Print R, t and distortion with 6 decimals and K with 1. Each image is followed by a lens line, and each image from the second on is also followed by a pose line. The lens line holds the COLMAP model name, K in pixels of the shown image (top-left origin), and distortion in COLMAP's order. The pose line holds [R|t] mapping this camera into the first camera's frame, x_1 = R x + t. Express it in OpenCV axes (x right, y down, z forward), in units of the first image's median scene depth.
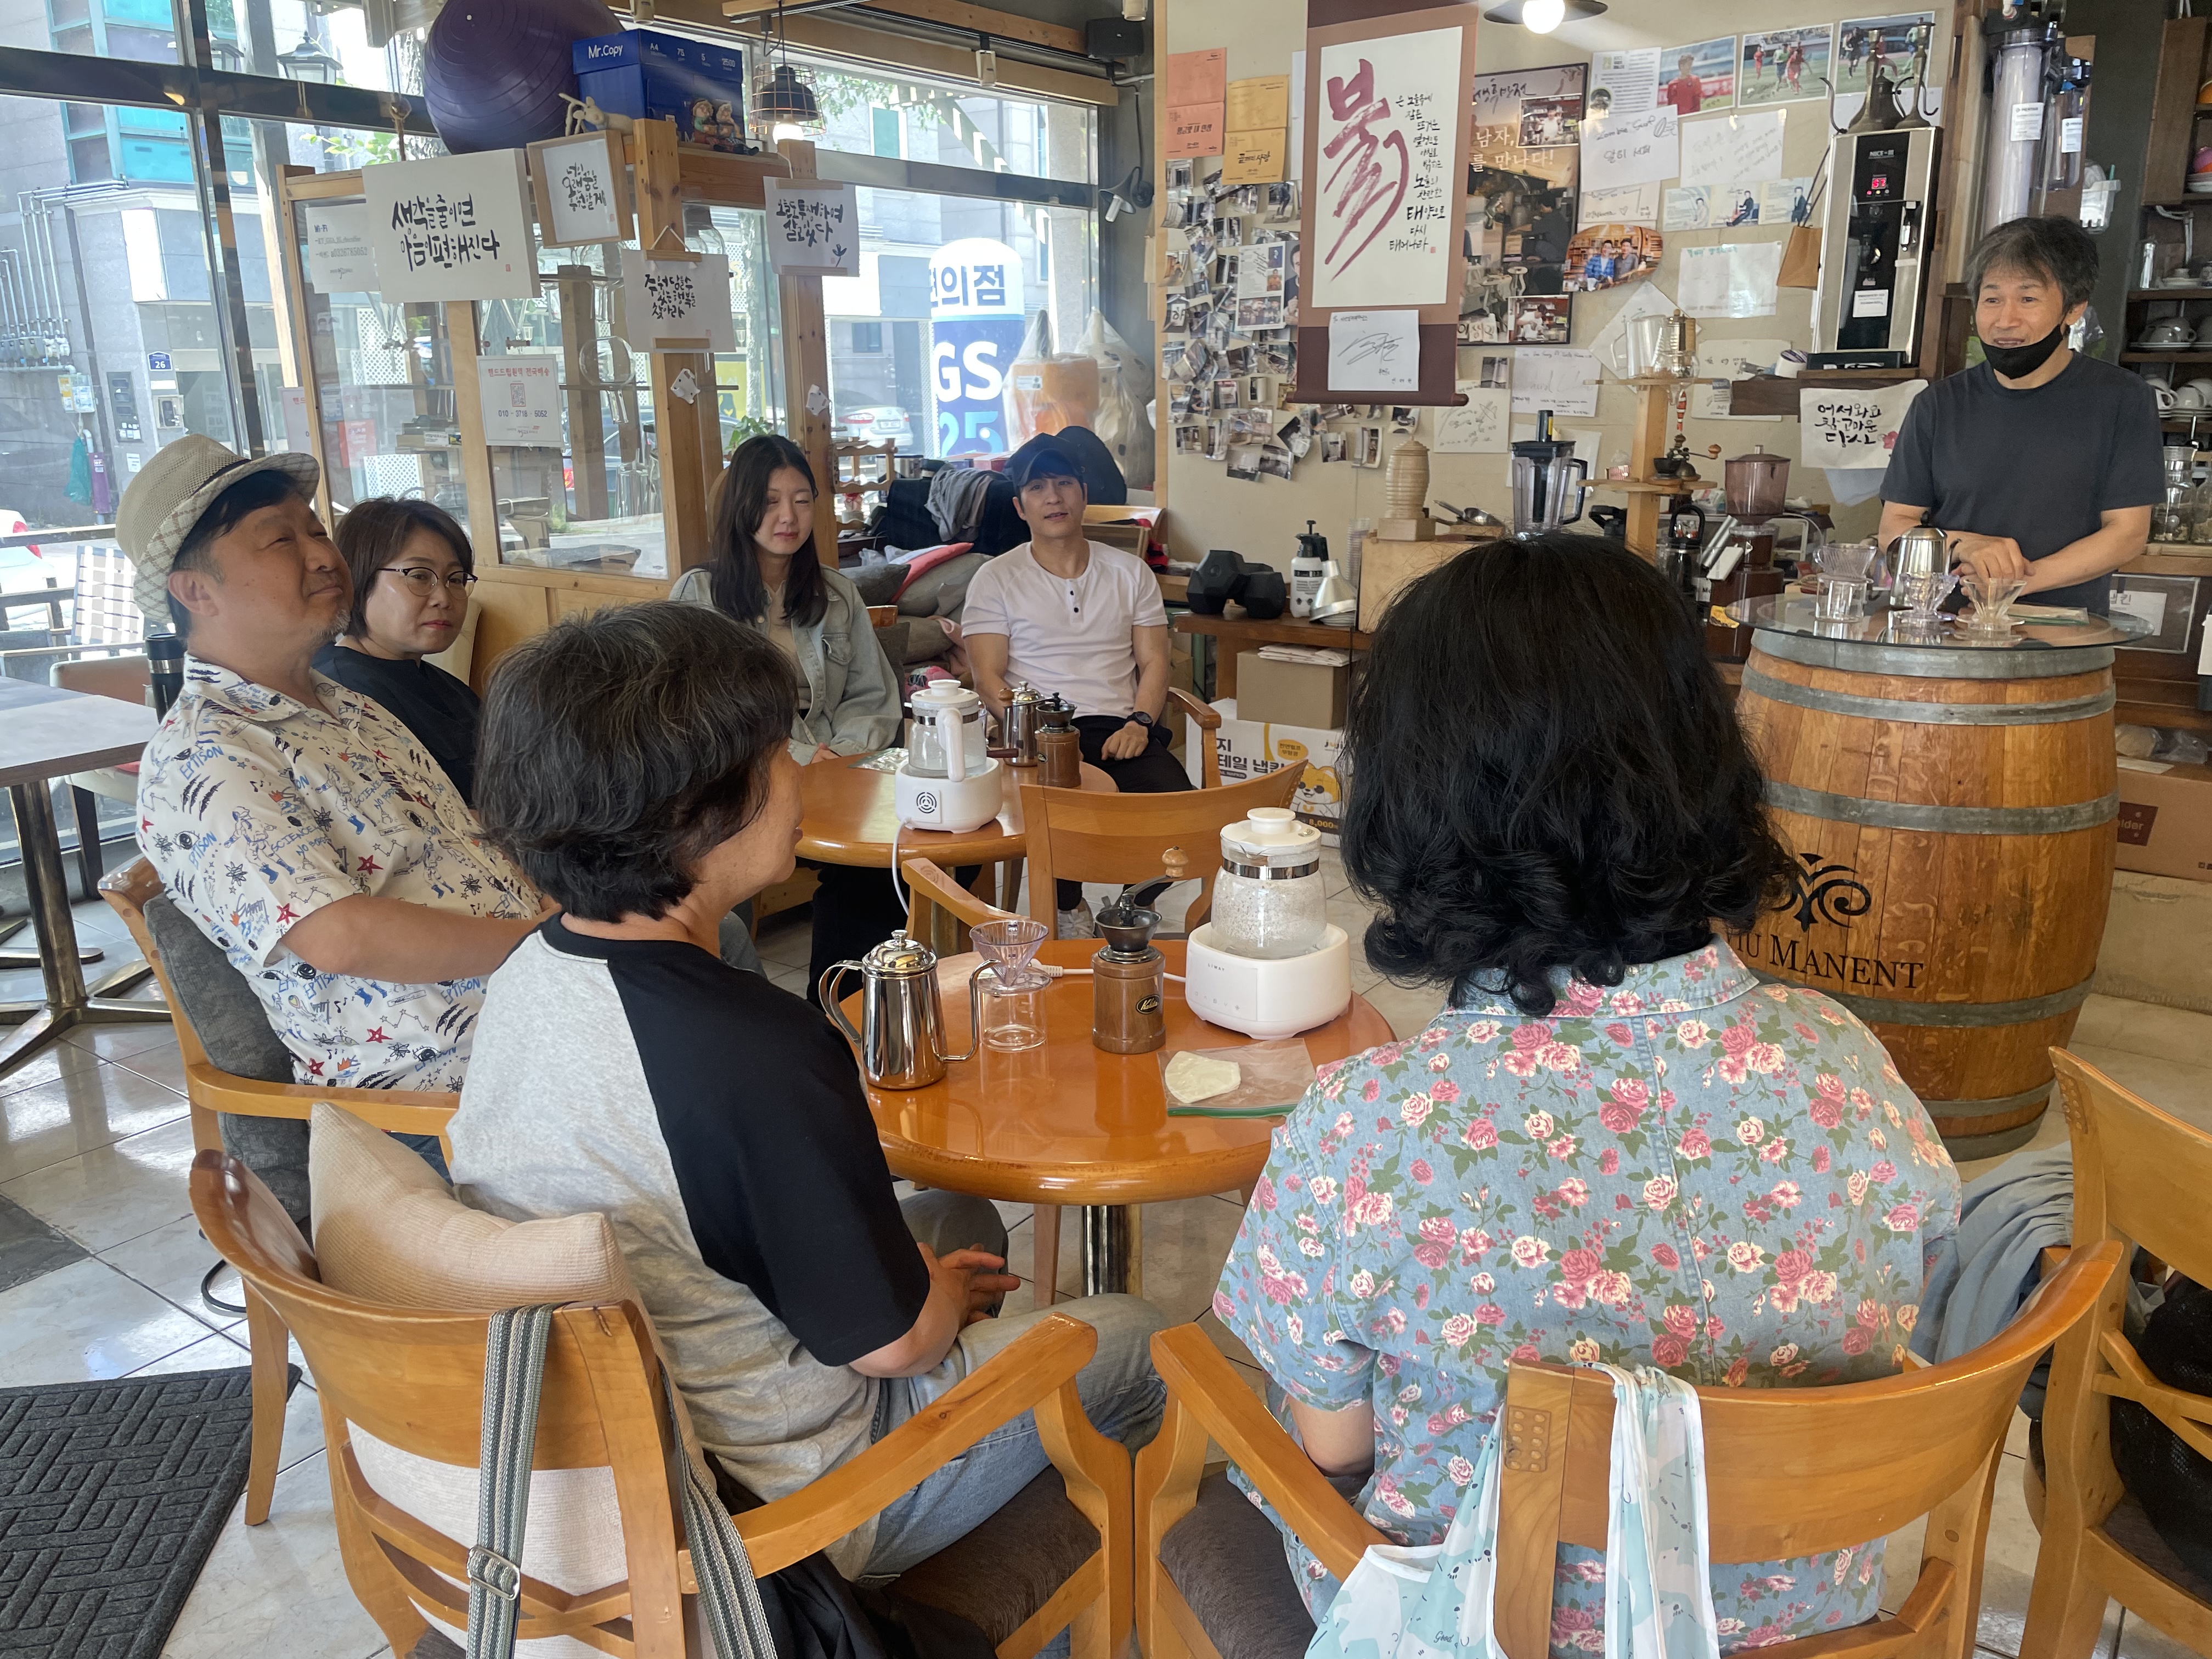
lens RADIAL K [[1694.8, 0, 1093.0], [0, 1694.8, 823.0], [0, 0, 1]] dist [0.072725, -0.093024]
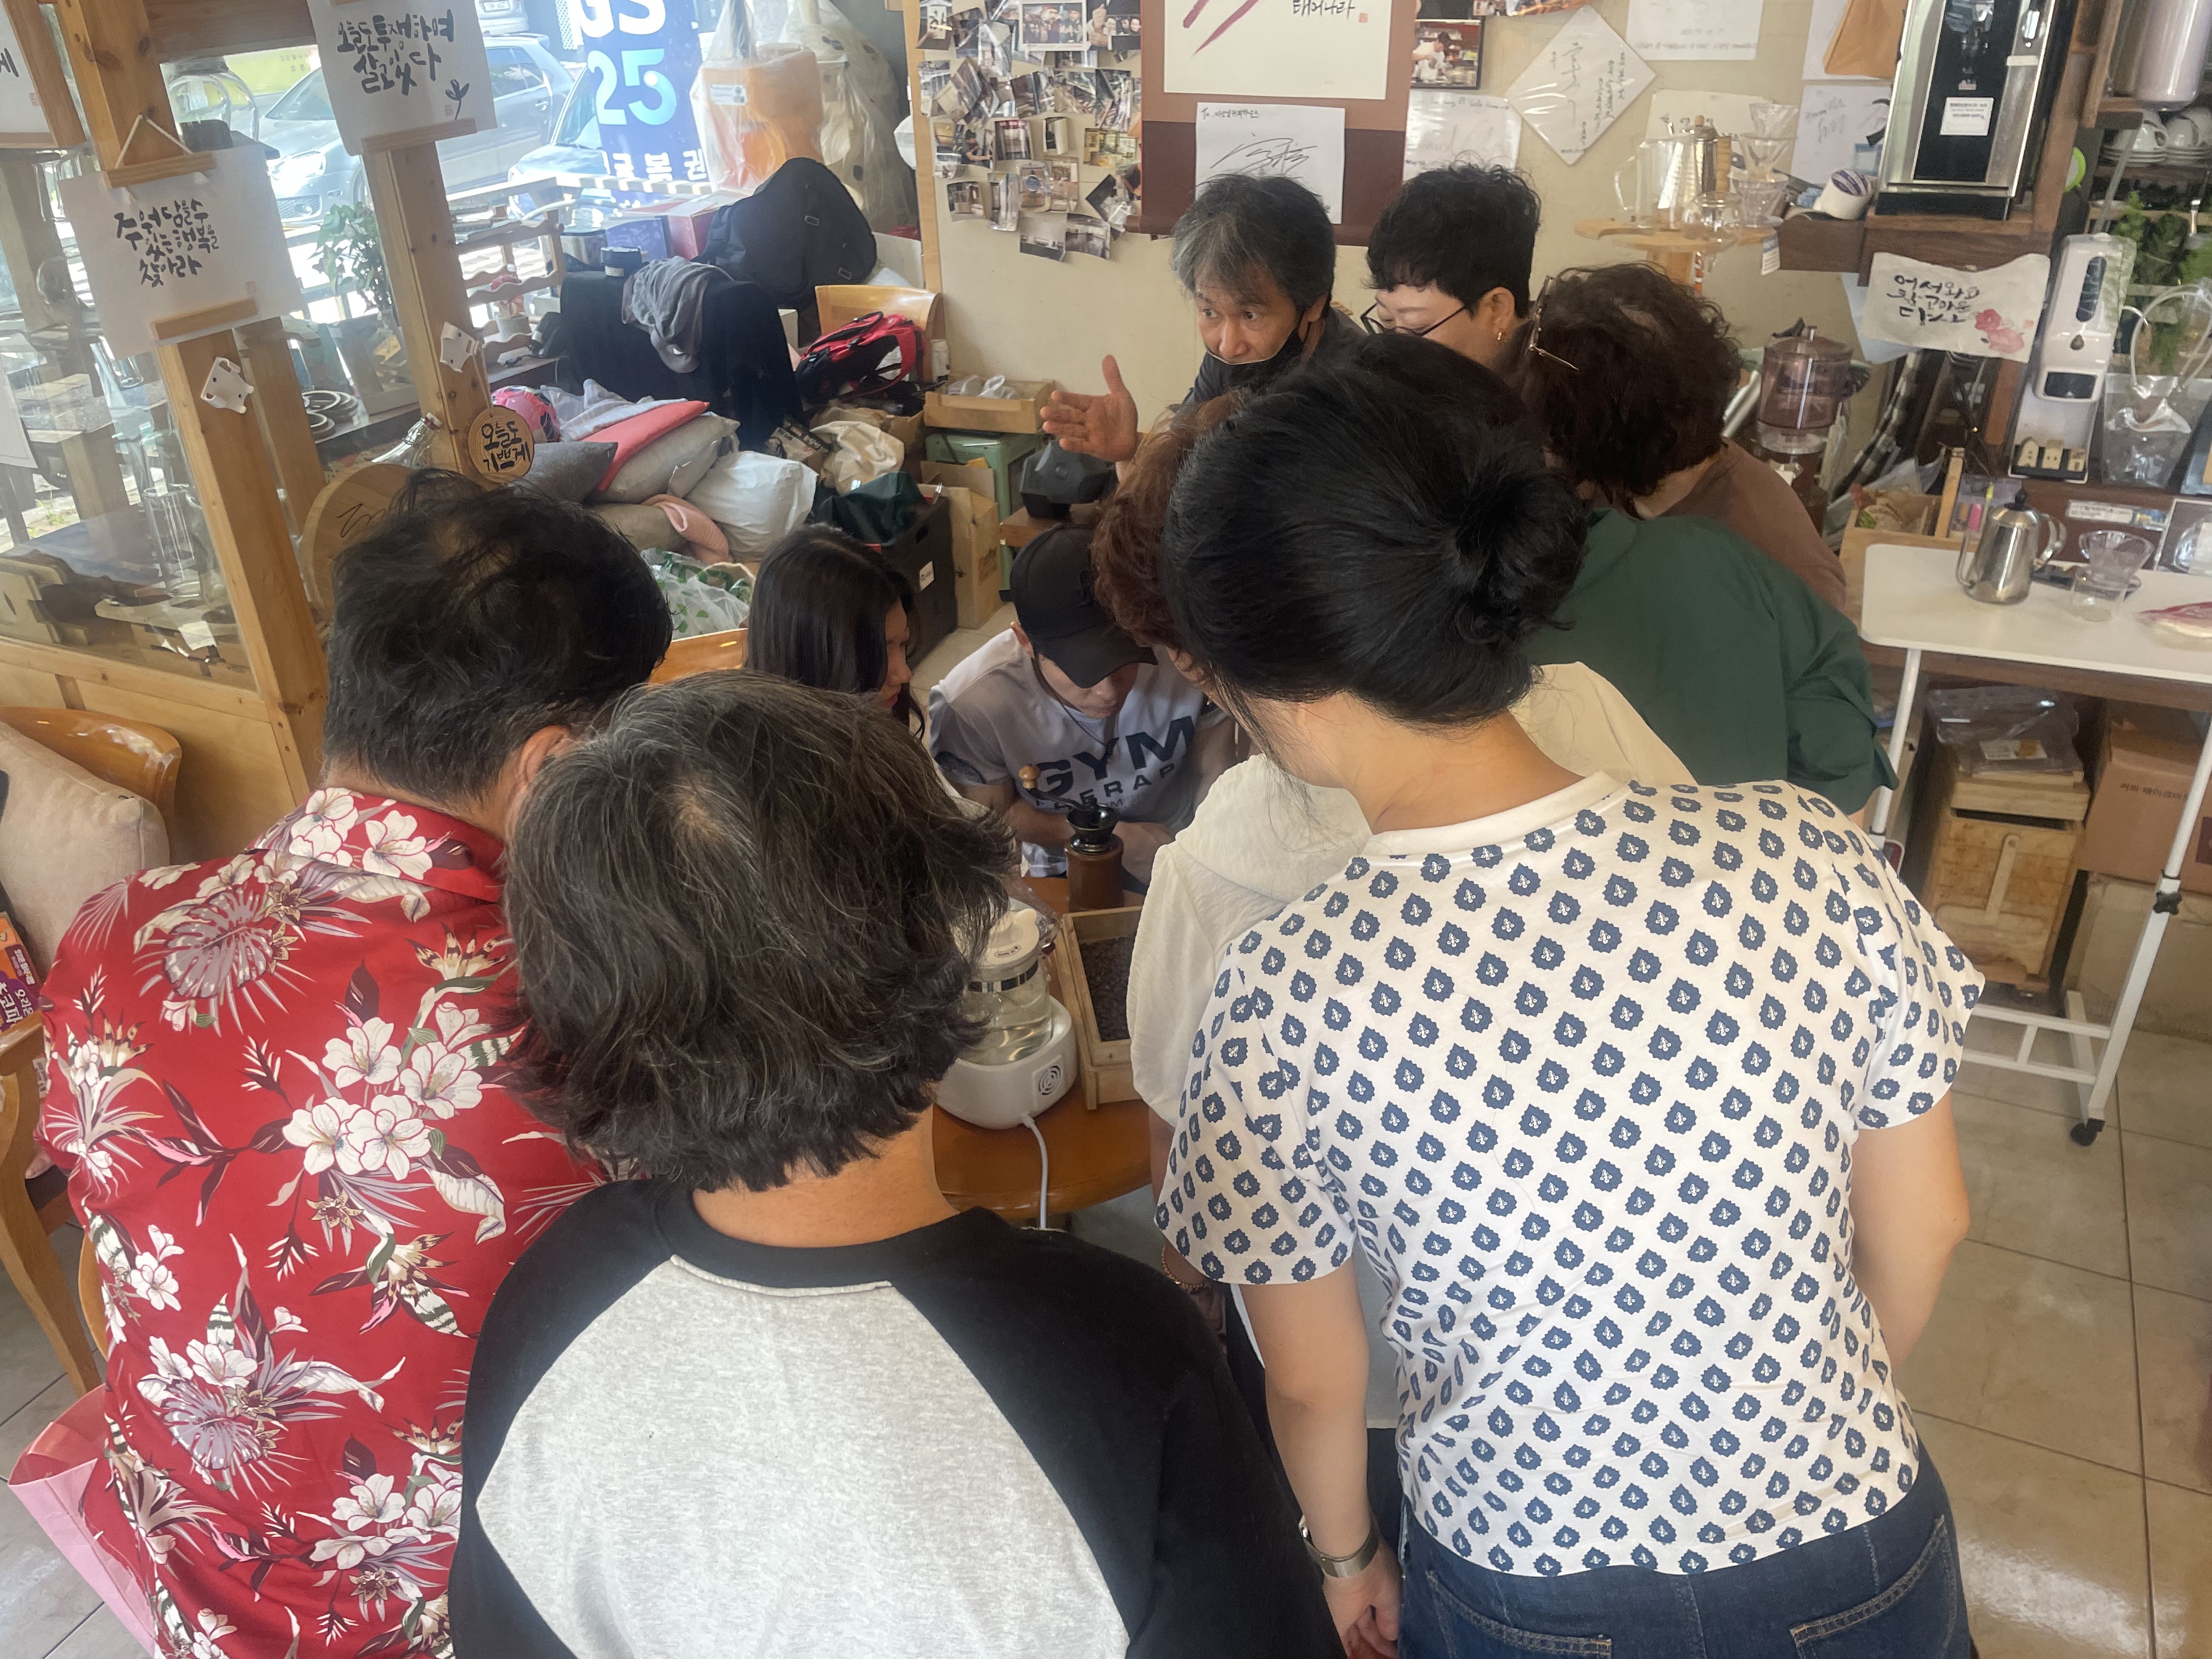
lens RADIAL K [[1692.3, 0, 1120.8], [0, 1692.3, 854.9], [0, 0, 1]] dist [0.061894, -0.082094]
pose [[0.981381, -0.105031, 0.160807, -0.034842], [0.060816, 0.964084, 0.258541, -0.172648], [-0.182186, -0.243948, 0.952522, 0.250301]]
